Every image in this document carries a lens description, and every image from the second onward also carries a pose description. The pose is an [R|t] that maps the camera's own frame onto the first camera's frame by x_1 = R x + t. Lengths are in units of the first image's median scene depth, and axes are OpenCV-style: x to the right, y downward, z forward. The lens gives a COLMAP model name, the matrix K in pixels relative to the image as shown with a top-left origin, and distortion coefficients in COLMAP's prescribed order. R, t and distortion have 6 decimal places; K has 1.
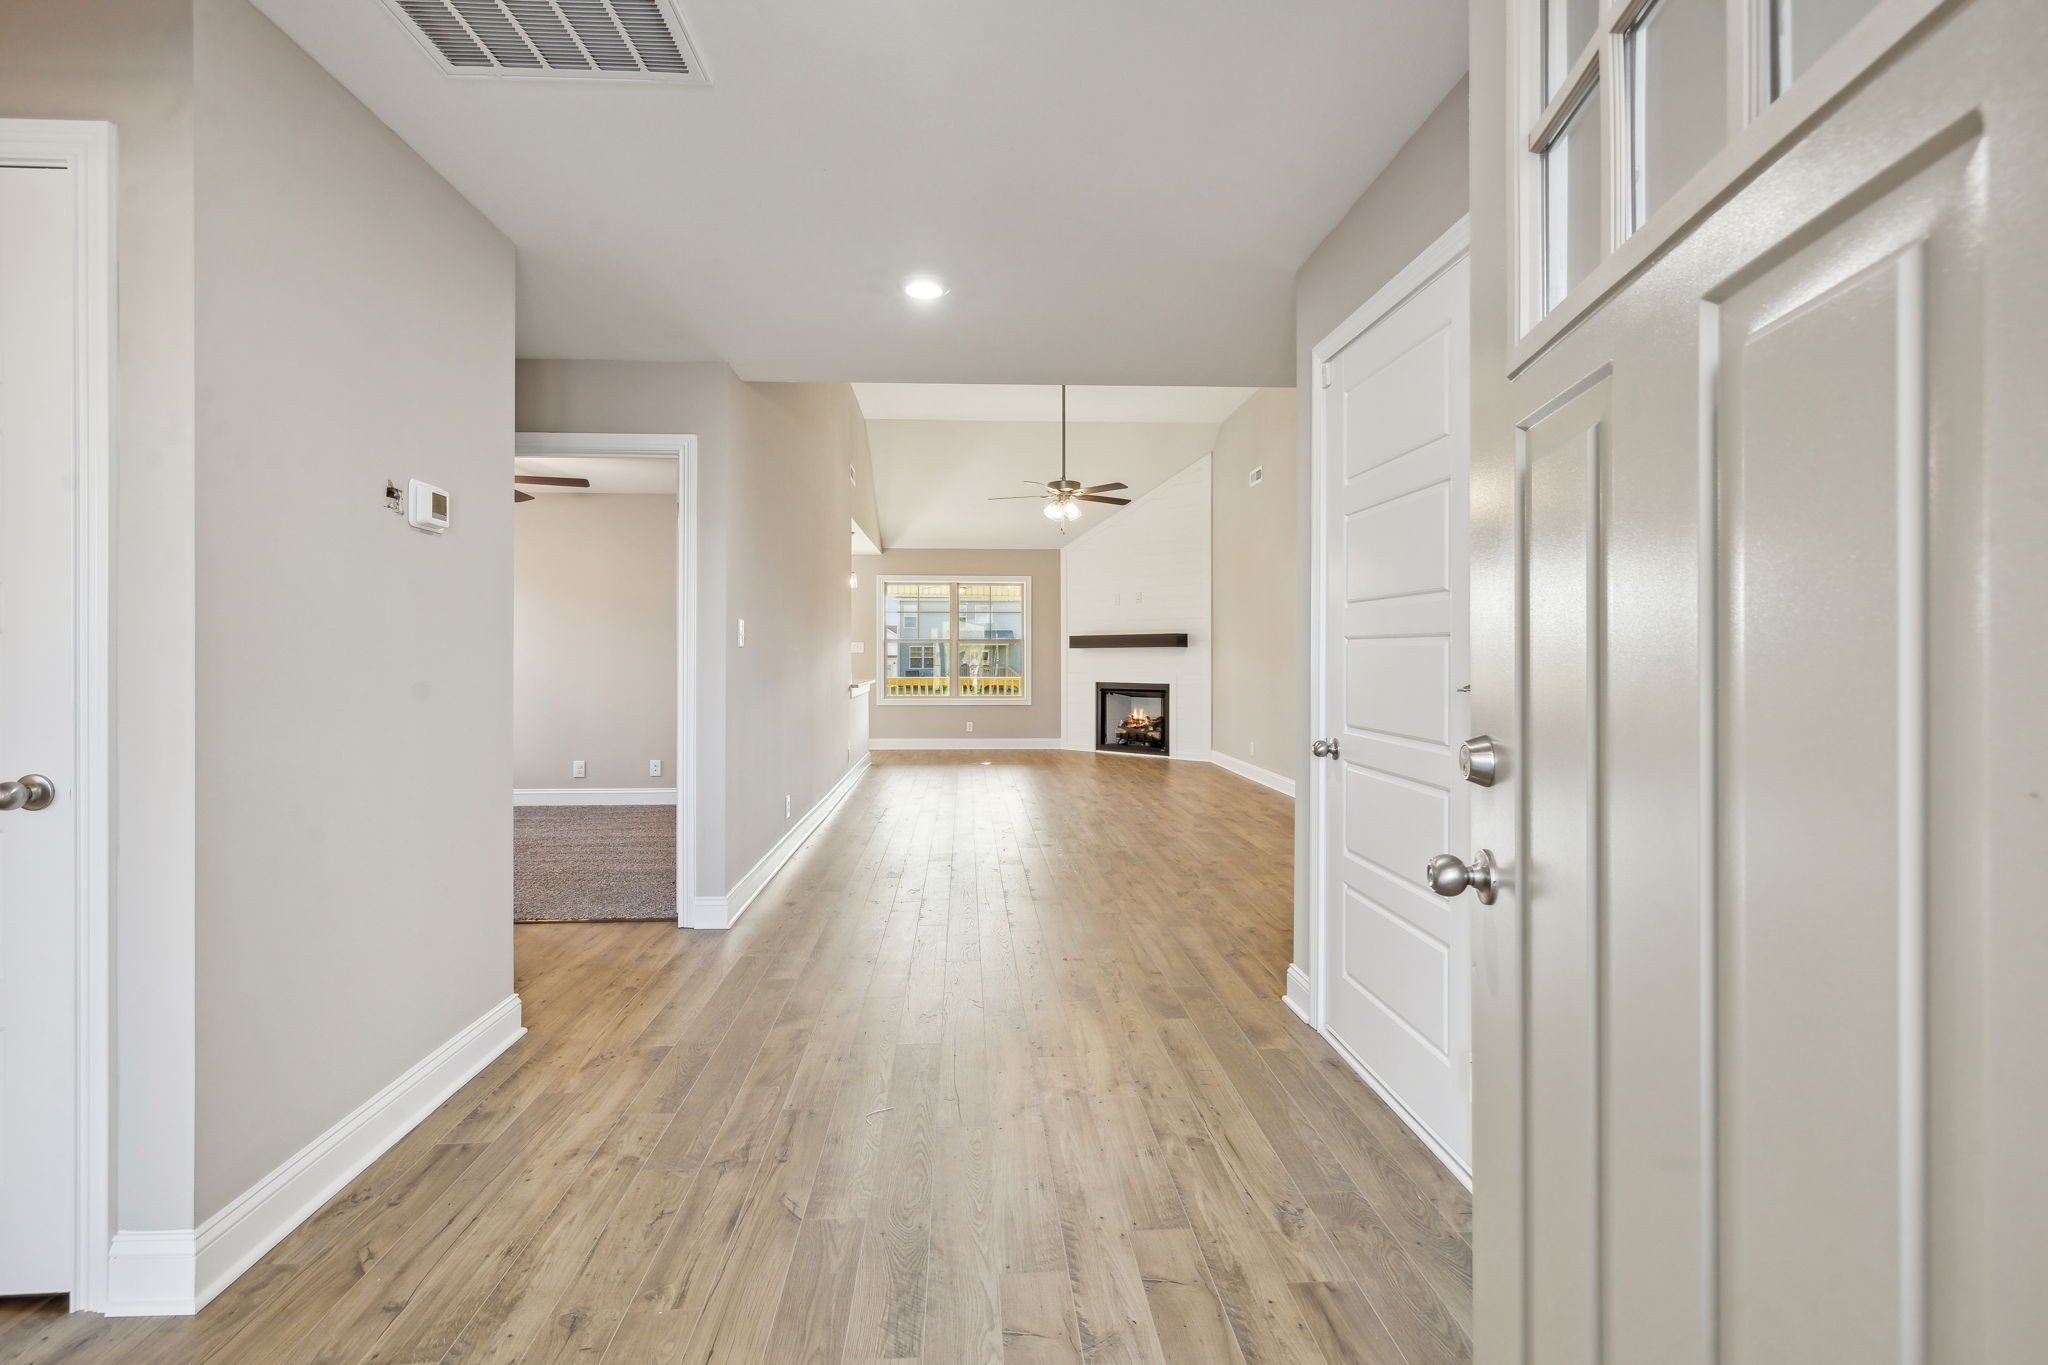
lens RADIAL K [[868.8, 0, 1023.5], [0, 868.8, 671.1], [0, 0, 1]] dist [-0.025819, -0.000576]
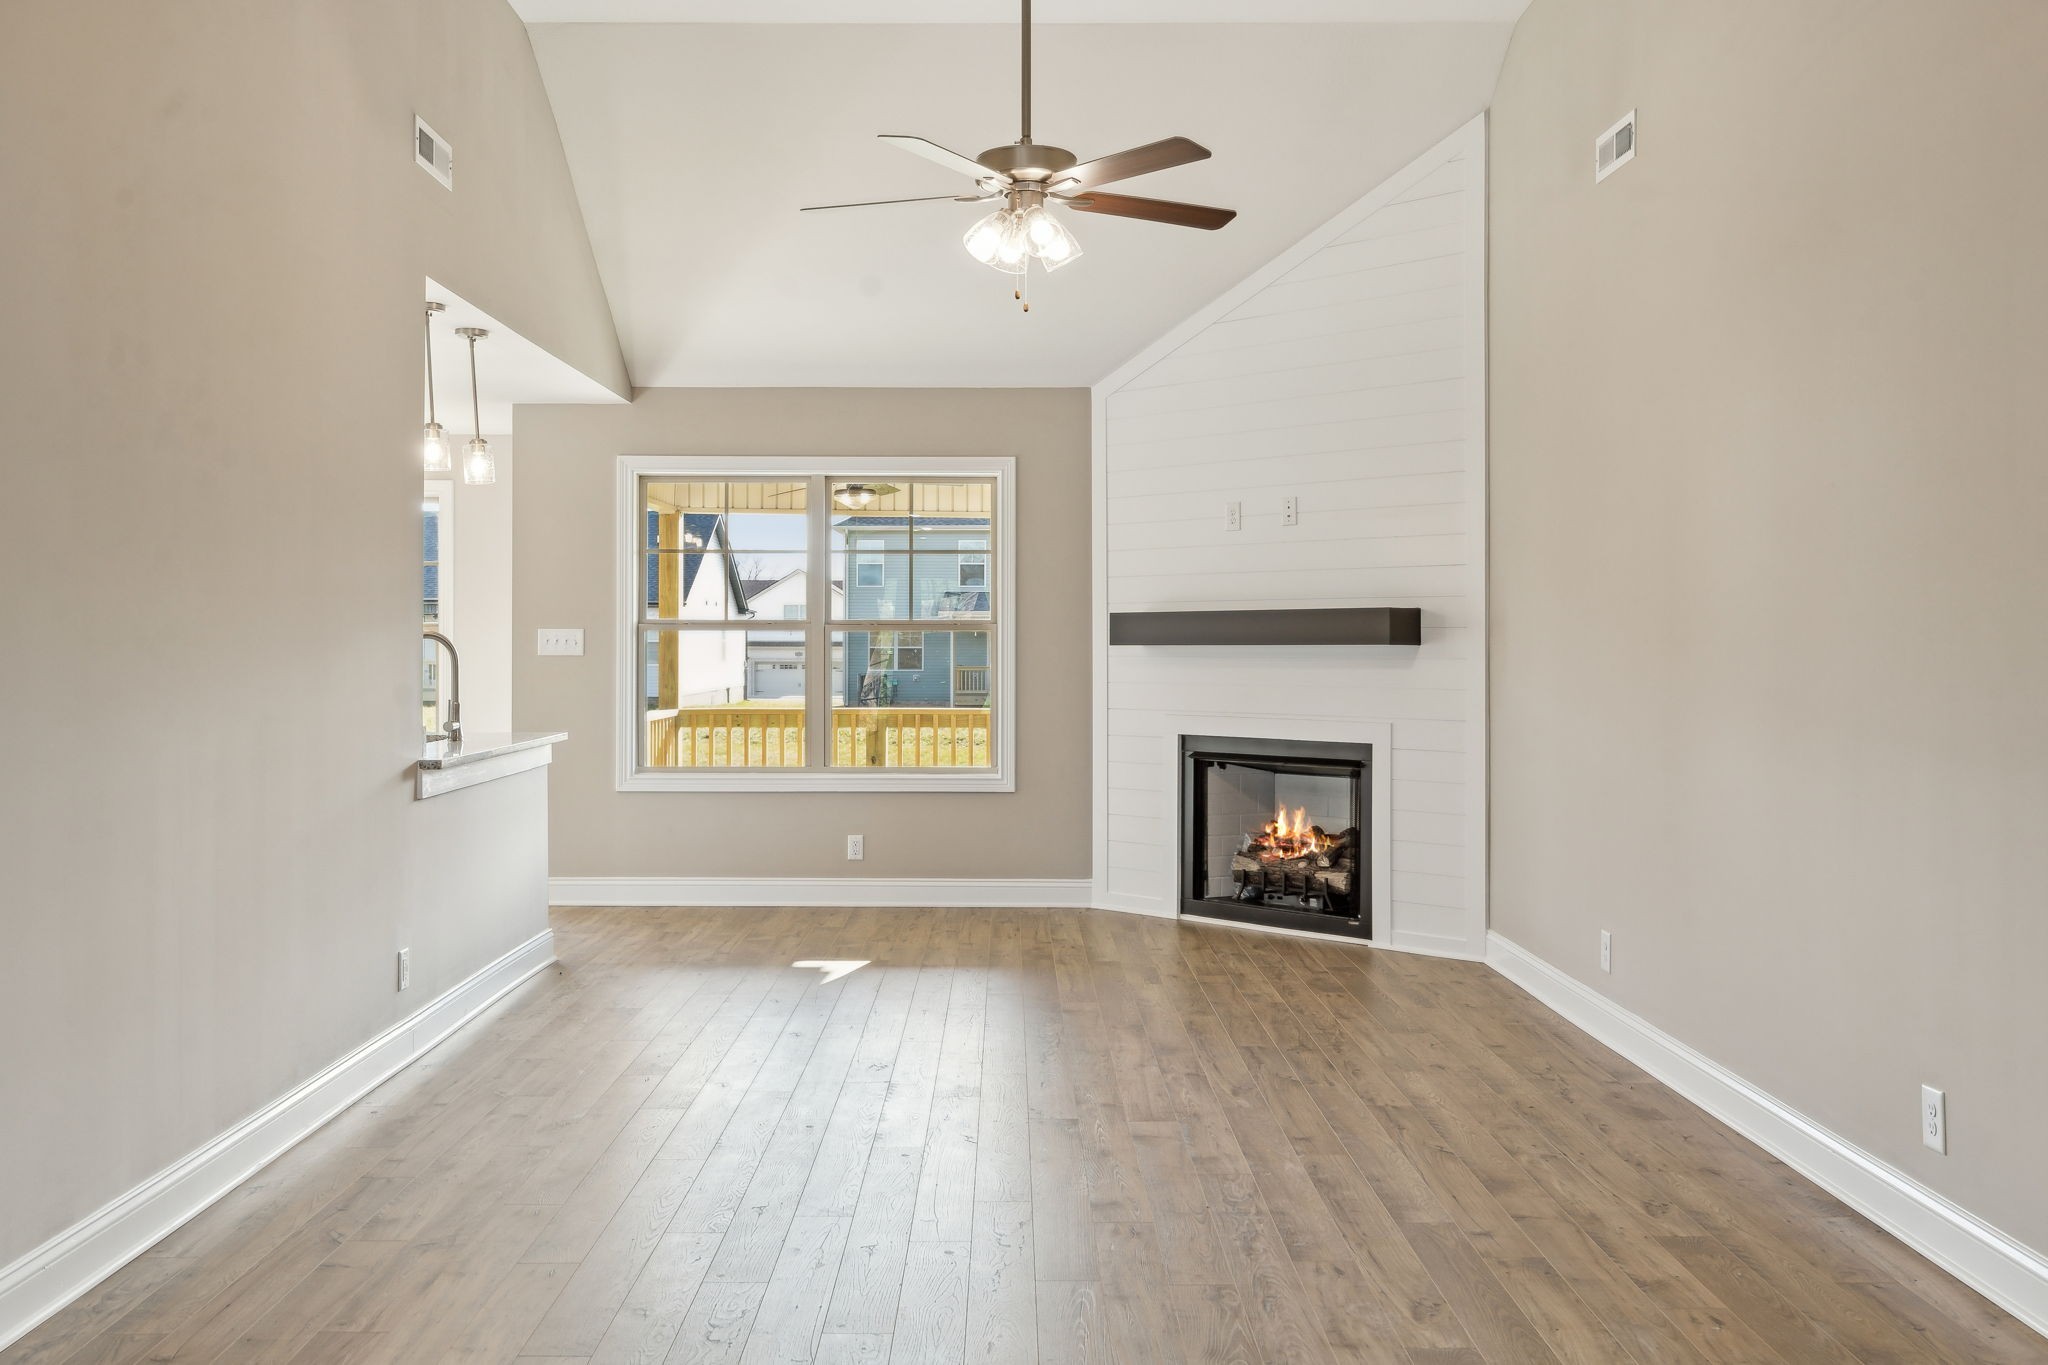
lens RADIAL K [[1735.3, 0, 1024.2], [0, 1735.3, 643.9], [0, 0, 1]] dist [-0.023146, 0.002468]
pose [[0.998495, 0.002107, -0.054804, 0.058857], [-0.003080, 0.999839, -0.017676, -0.013910], [0.054758, 0.017818, 0.998341, 0.248131]]
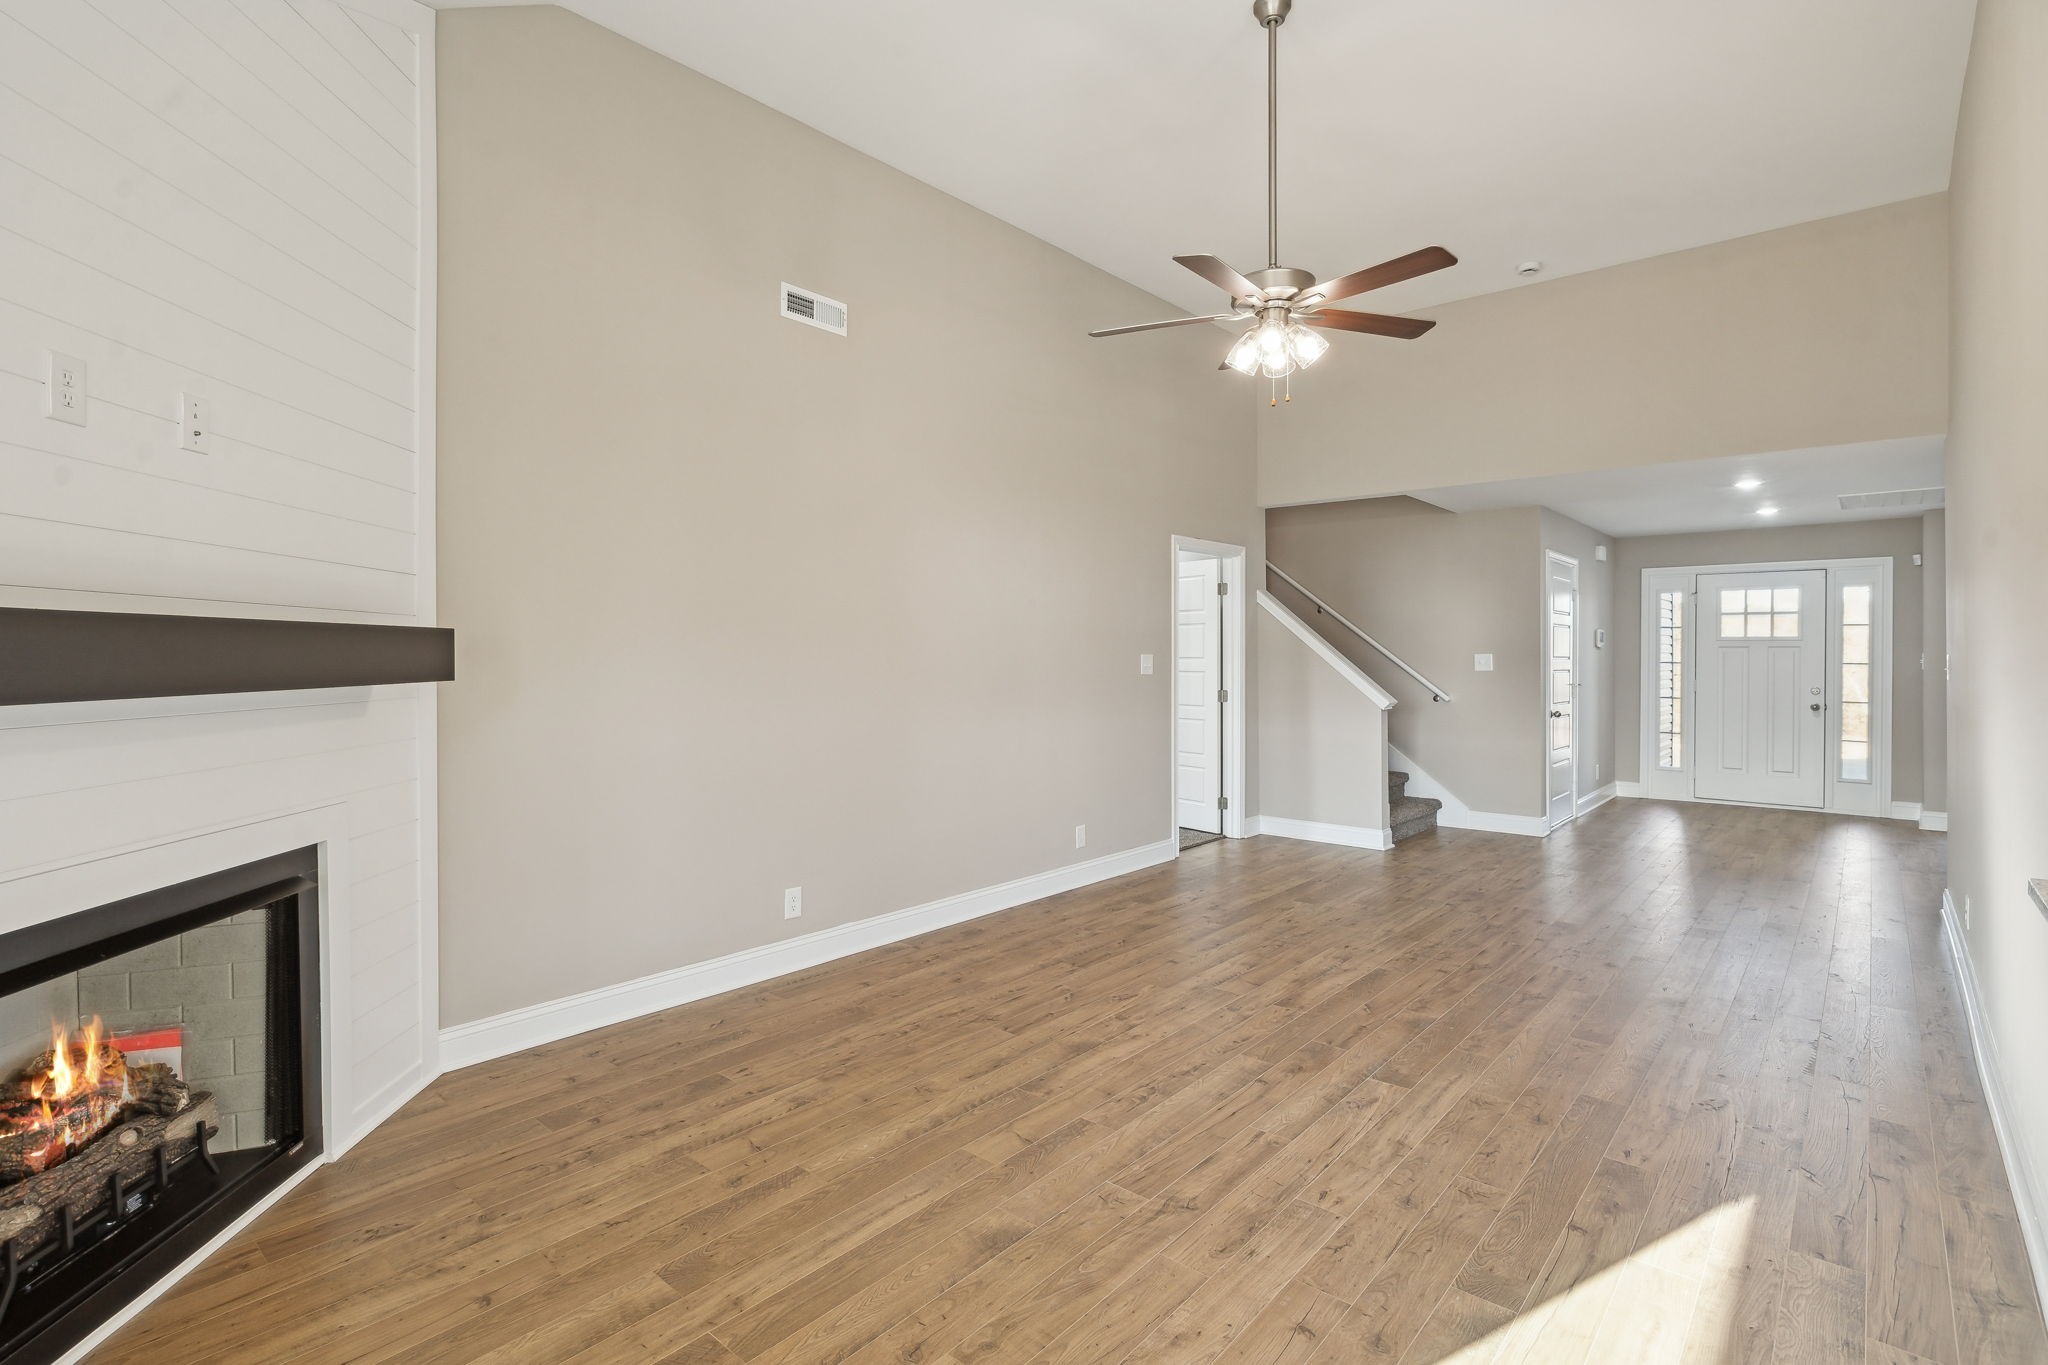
lens RADIAL K [[966.4, 0, 1019.6], [0, 966.4, 666.1], [0, 0, 1]] dist [-0.008206, 0.000012]
pose [[-0.701053, -0.005899, 0.713085, -0.139686], [0.016460, 0.999566, 0.024451, -0.034350], [-0.712920, 0.028878, -0.700651, 1.010474]]
